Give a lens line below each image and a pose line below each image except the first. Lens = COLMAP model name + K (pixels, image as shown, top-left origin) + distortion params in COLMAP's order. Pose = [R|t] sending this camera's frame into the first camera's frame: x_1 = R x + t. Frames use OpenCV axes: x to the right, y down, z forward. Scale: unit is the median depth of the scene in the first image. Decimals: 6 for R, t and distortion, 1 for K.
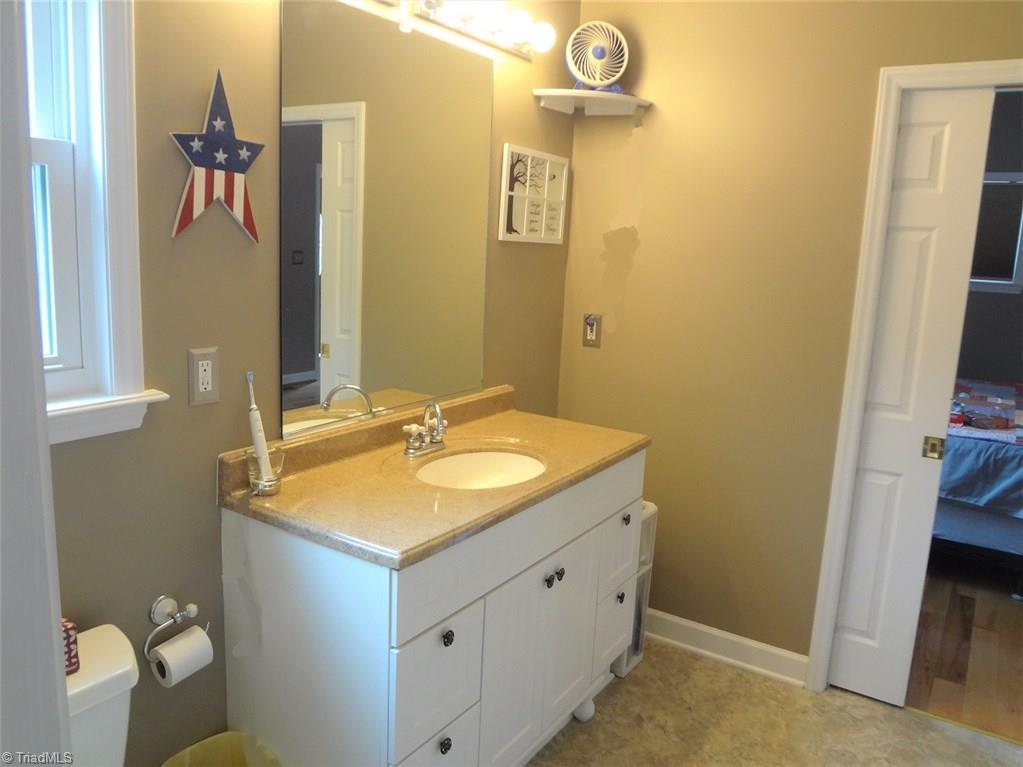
lens RADIAL K [[778.2, 0, 519.0], [0, 778.2, 381.0], [0, 0, 1]] dist [-0.048909, -0.000374]
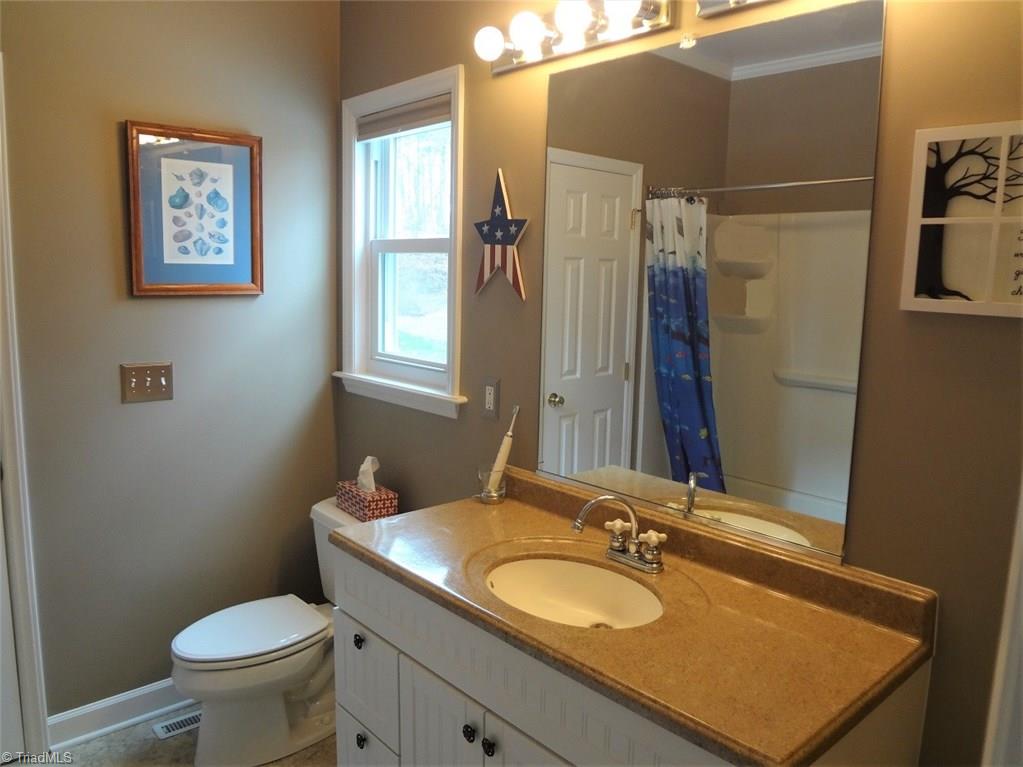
lens RADIAL K [[778.2, 0, 519.0], [0, 778.2, 381.0], [0, 0, 1]] dist [-0.048909, -0.000374]
pose [[-0.268339, 0.083037, -0.959739, 0.868333], [-0.206814, 0.968082, 0.141583, -0.235563], [0.940862, 0.236480, -0.242600, 1.364211]]
